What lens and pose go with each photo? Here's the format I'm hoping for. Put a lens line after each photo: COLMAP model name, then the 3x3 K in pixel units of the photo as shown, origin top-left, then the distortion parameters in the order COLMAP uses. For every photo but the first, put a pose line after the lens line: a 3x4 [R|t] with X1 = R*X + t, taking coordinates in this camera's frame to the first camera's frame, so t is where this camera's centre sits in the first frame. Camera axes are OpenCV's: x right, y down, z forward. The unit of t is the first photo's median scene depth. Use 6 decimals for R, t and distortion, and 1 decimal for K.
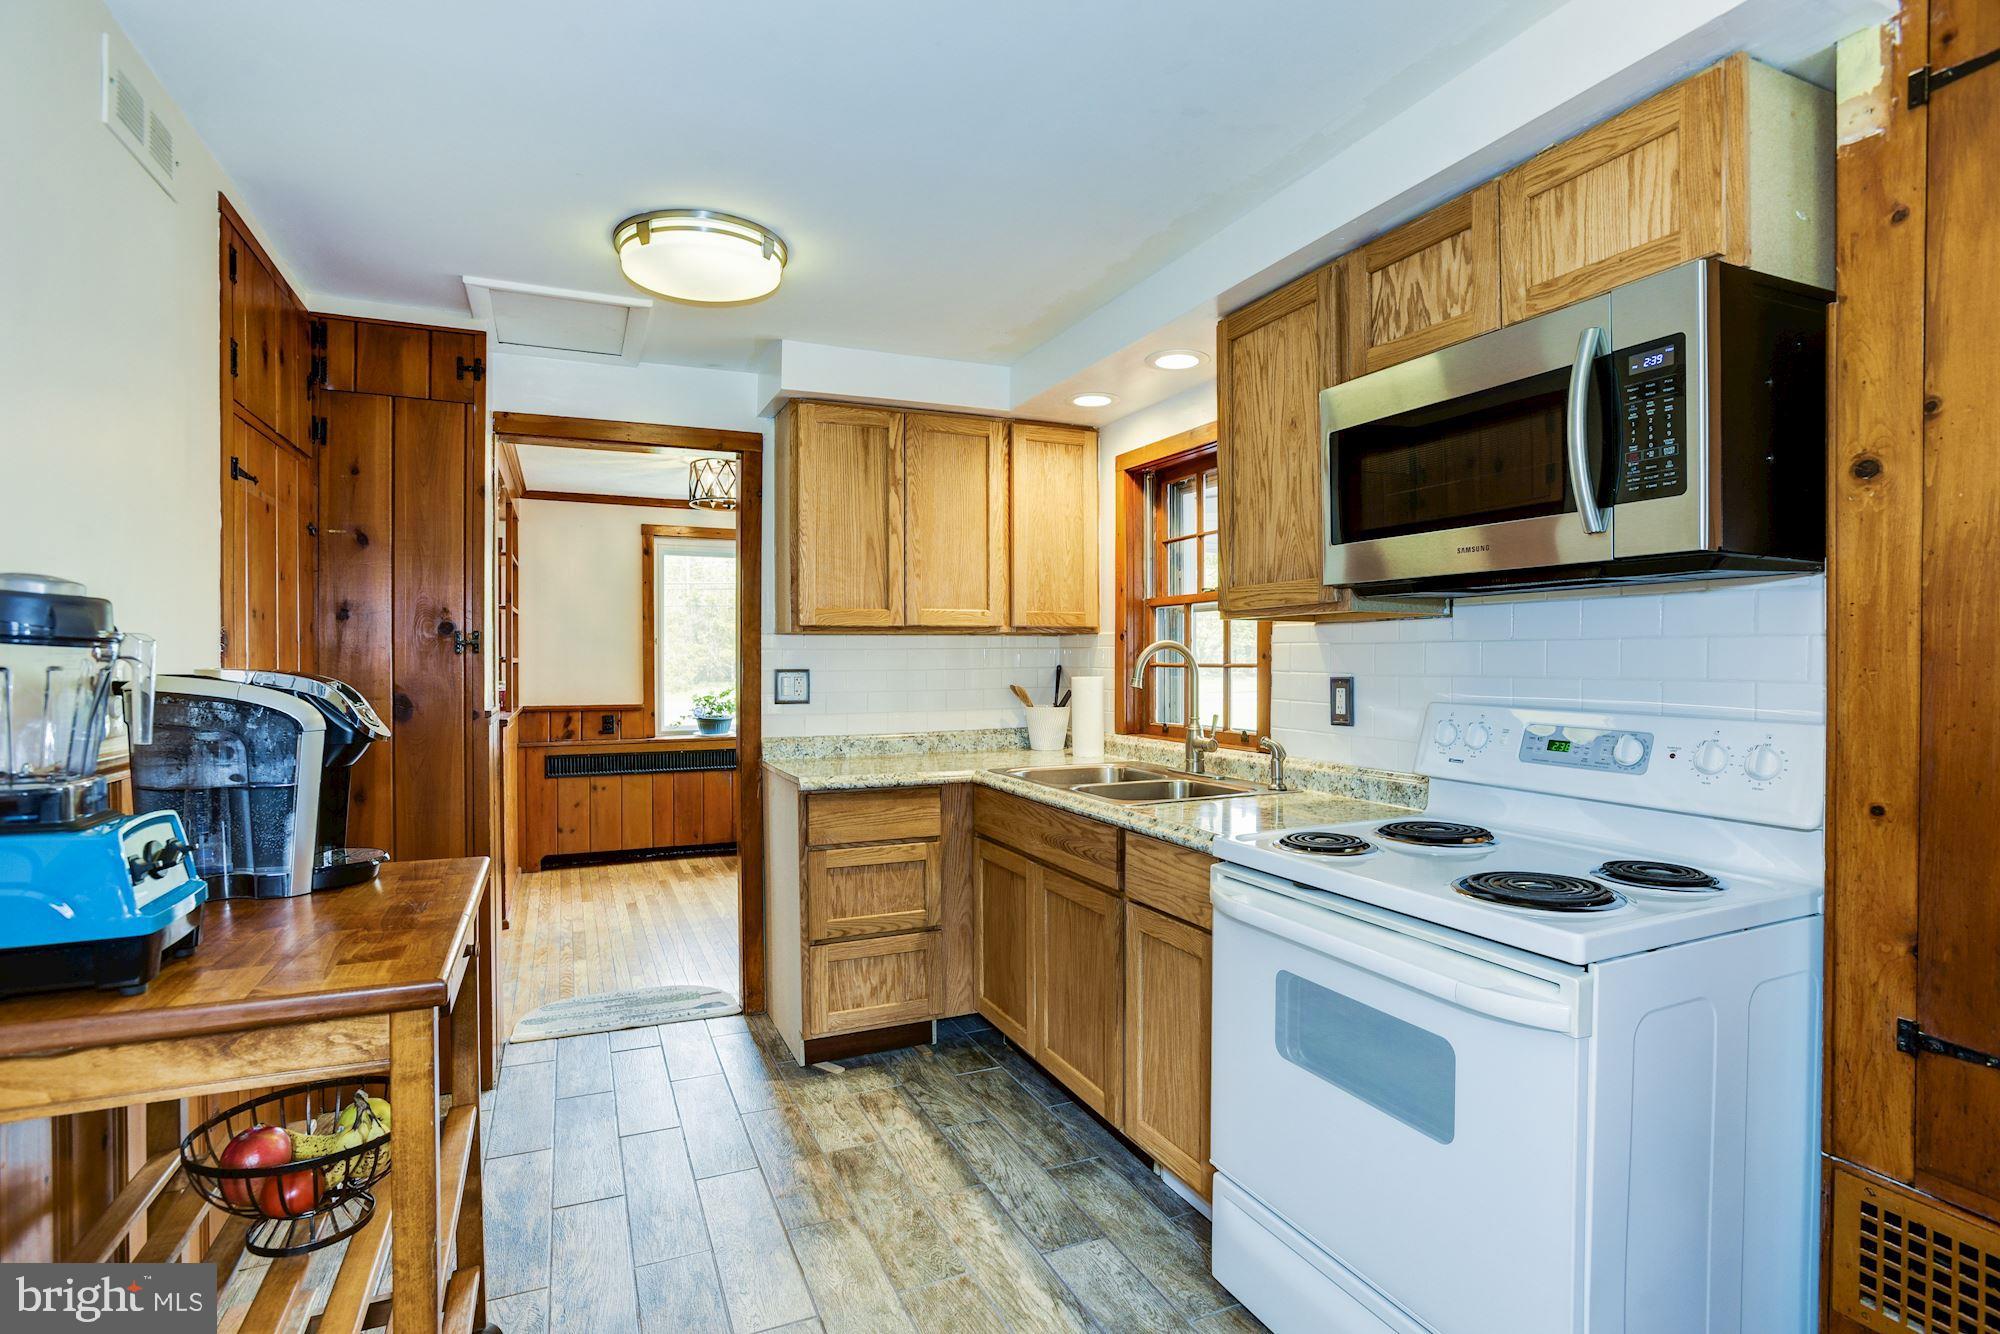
lens RADIAL K [[1000.2, 0, 1000.0], [0, 1000.2, 667.0], [0, 0, 1]] dist [-0.053188, 0.033584]
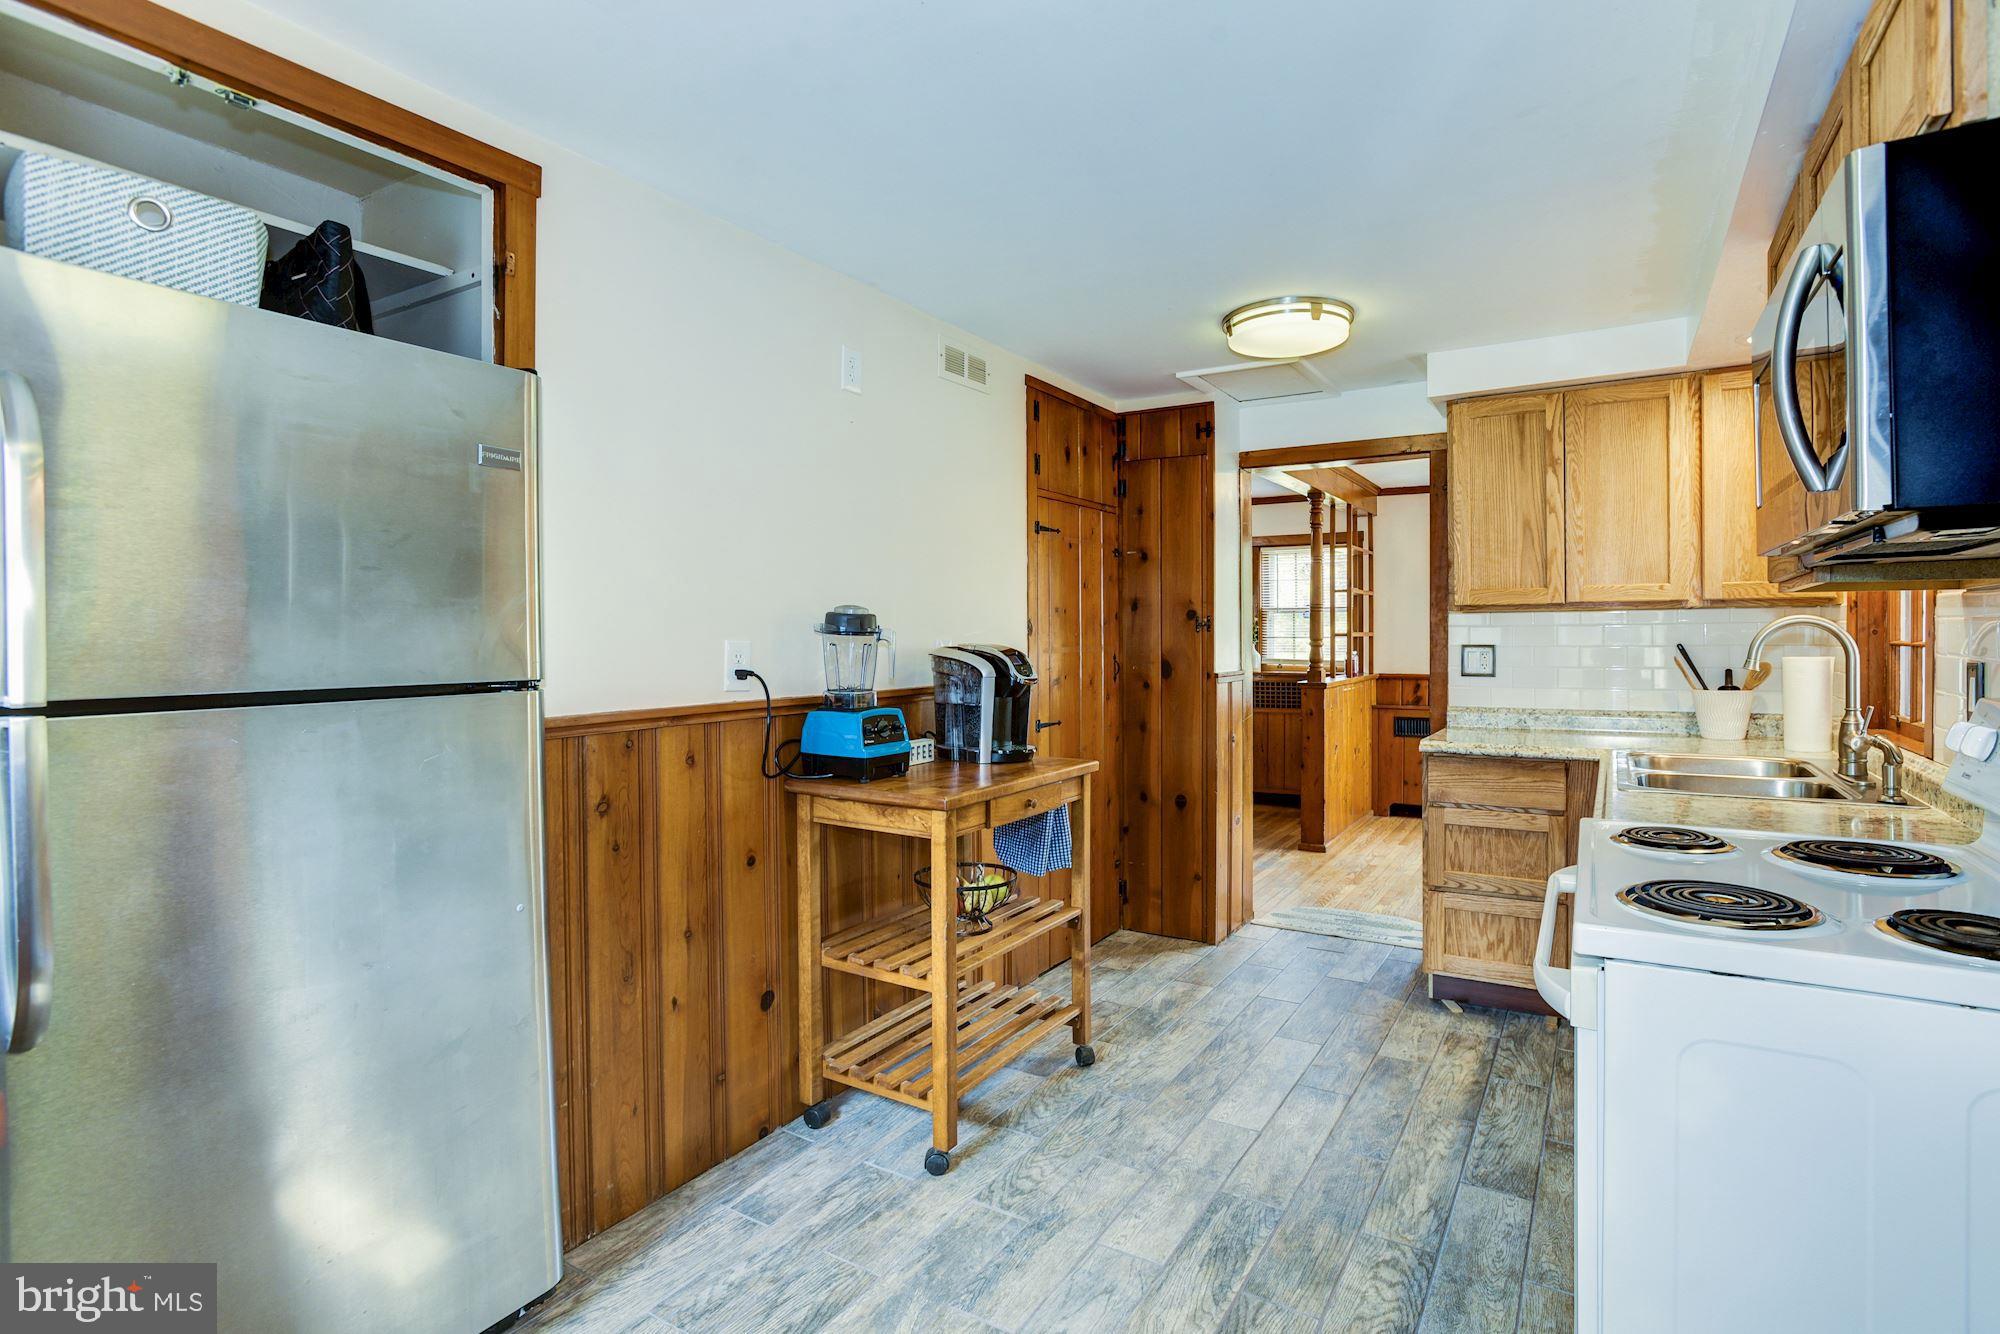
lens RADIAL K [[982.1, 0, 1038.7], [0, 982.1, 635.7], [0, 0, 1]] dist [-0.002601, 0.000239]
pose [[0.585761, 0.001315, -0.810482, 0.467378], [-0.002446, 0.999997, -0.000145, -0.007562], [0.810480, 0.002067, 0.585763, -0.015055]]
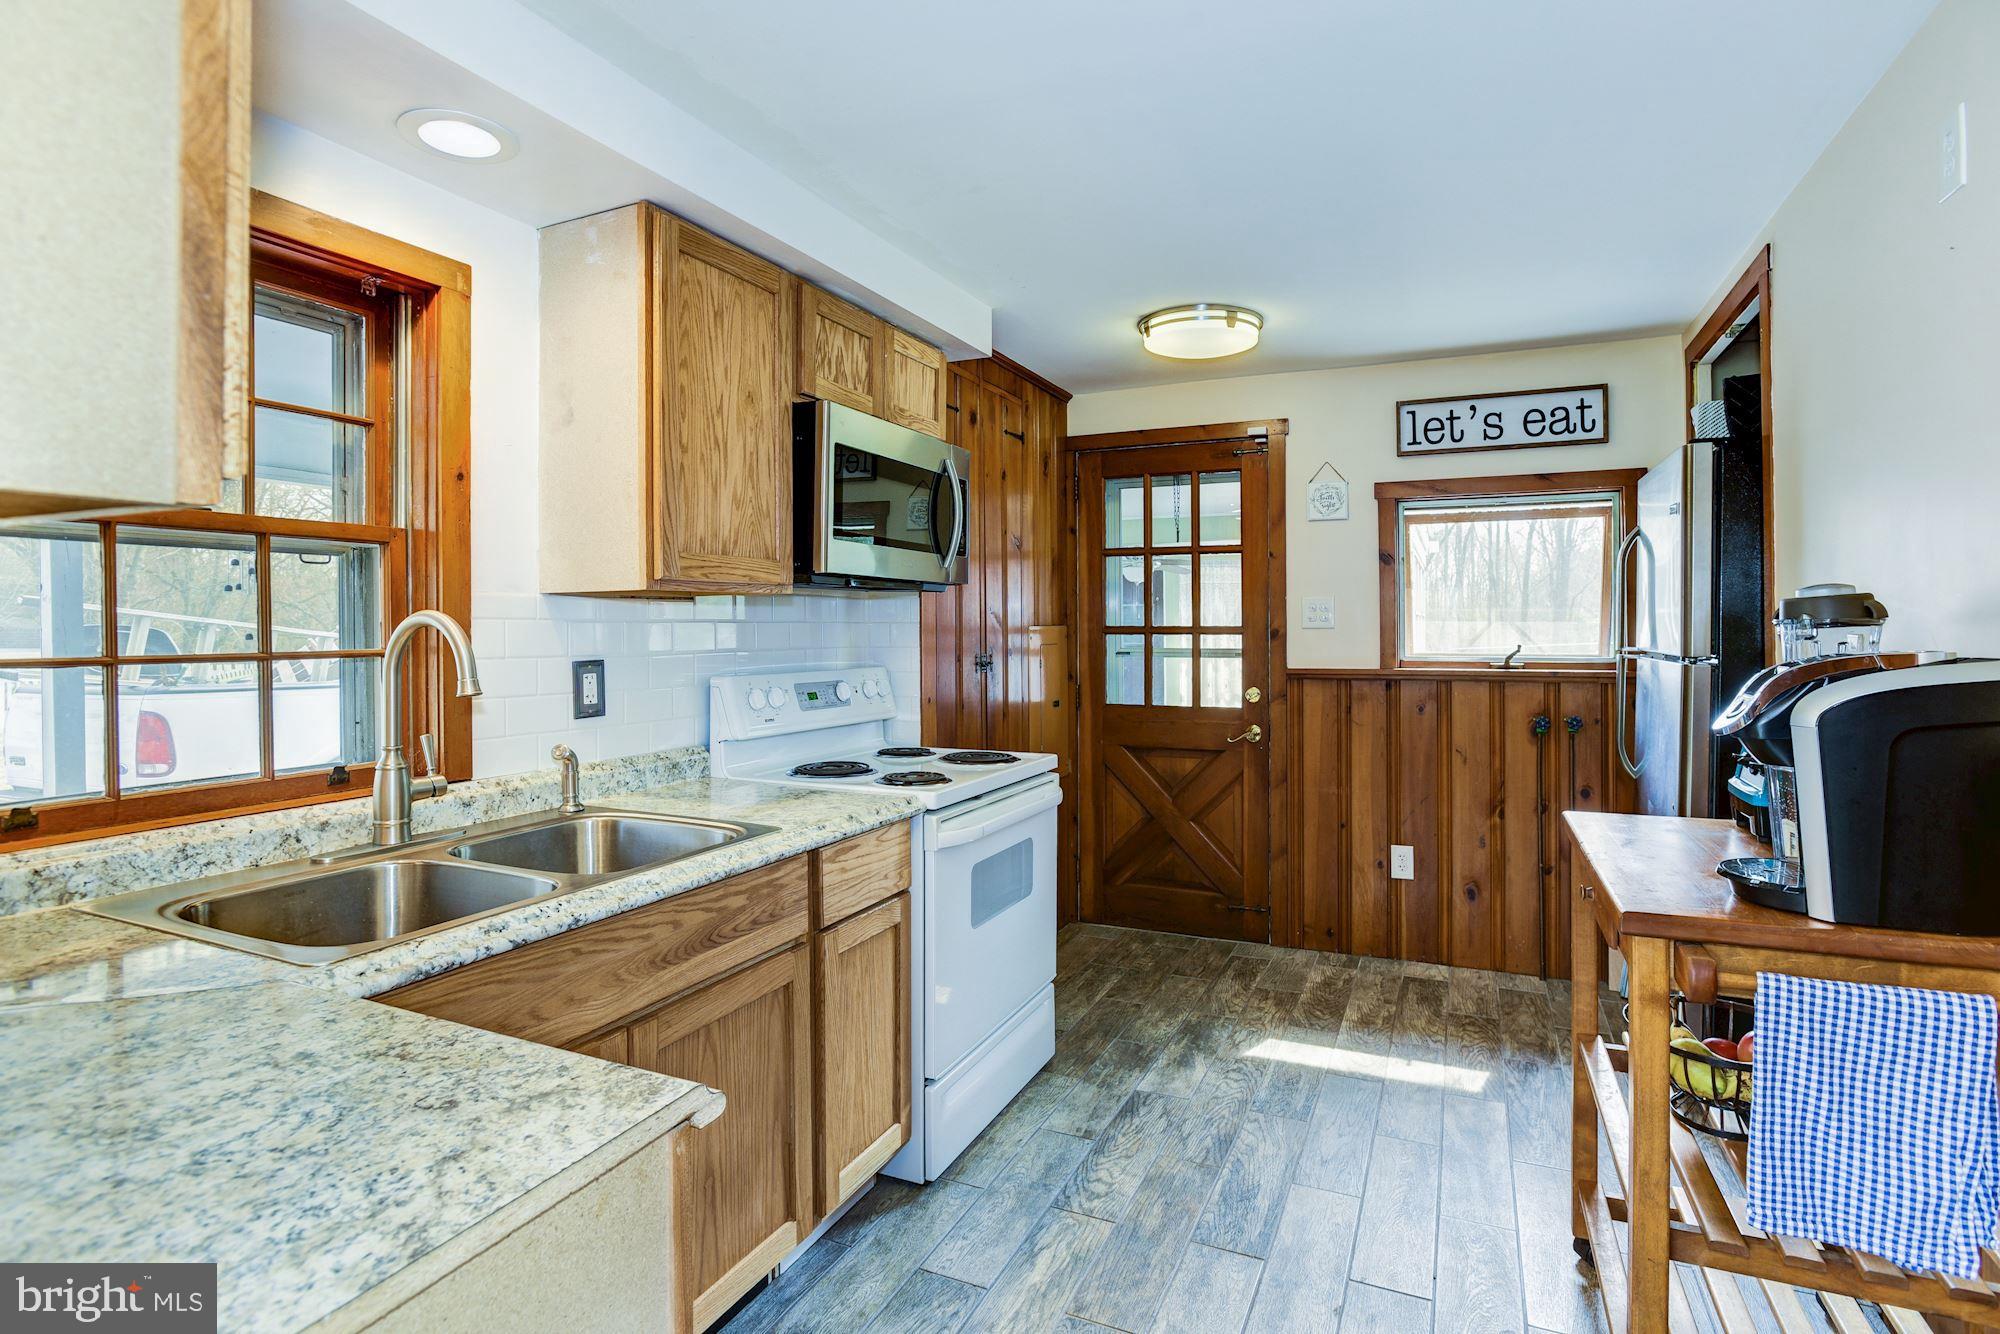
lens RADIAL K [[982.1, 0, 1038.7], [0, 982.1, 635.7], [0, 0, 1]] dist [-0.002601, 0.000239]
pose [[-0.683030, -0.002528, 0.730386, -0.468211], [0.009634, 0.999876, 0.012470, -0.015676], [-0.730327, 0.015554, -0.682921, 1.130970]]
